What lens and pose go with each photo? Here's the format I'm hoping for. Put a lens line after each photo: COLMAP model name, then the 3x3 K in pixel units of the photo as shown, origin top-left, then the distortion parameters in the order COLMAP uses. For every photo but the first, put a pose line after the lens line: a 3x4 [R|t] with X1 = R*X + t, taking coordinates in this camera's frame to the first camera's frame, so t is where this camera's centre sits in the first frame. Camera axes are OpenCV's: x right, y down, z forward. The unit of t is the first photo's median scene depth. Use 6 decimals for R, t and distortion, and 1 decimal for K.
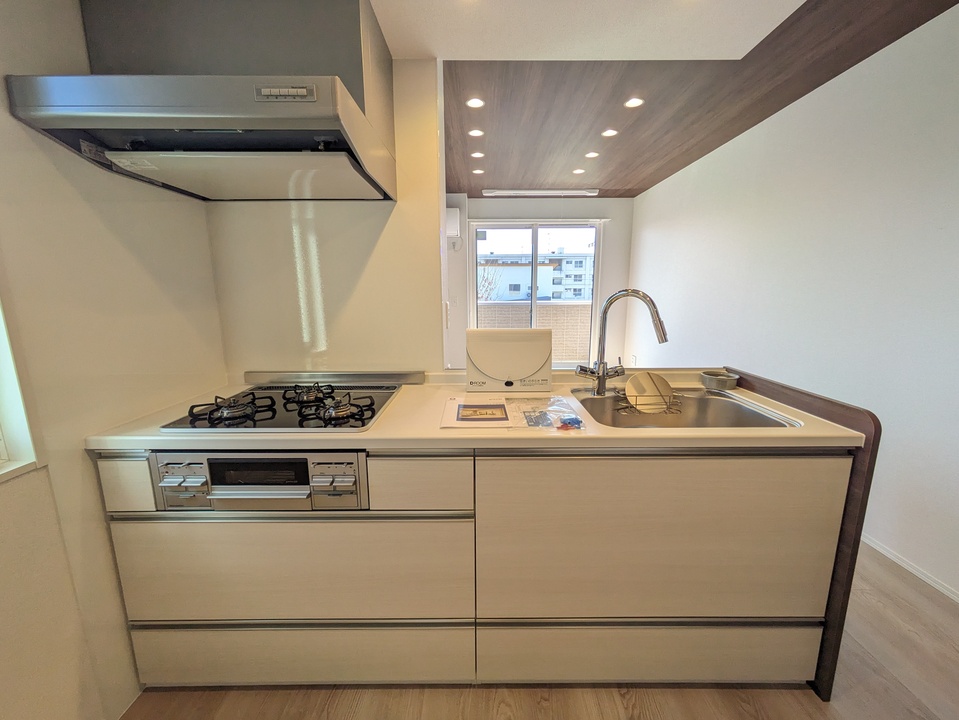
lens RADIAL K [[378.3, 0, 482.4], [0, 378.3, 358.1], [0, 0, 1]] dist [0.000701, -0.000076]
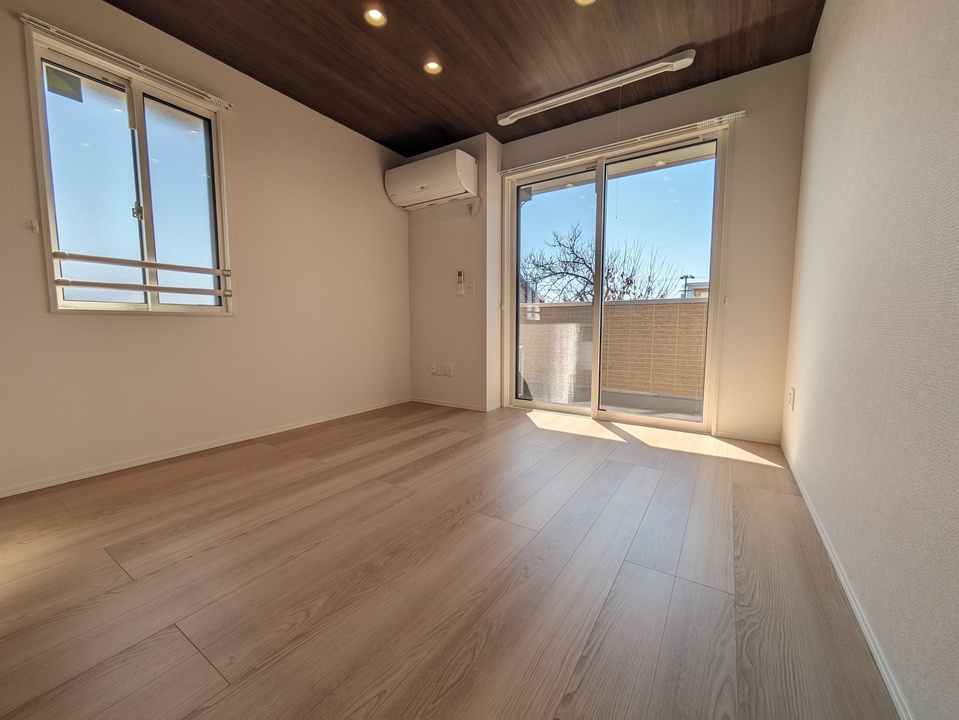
lens RADIAL K [[378.3, 0, 482.4], [0, 378.3, 362.0], [0, 0, 1]] dist [0.000701, -0.000076]
pose [[0.838073, 0.059584, -0.542295, 1.337092], [-0.102143, 0.993578, -0.048685, 0.087085], [0.535912, 0.096193, 0.838776, 1.684502]]
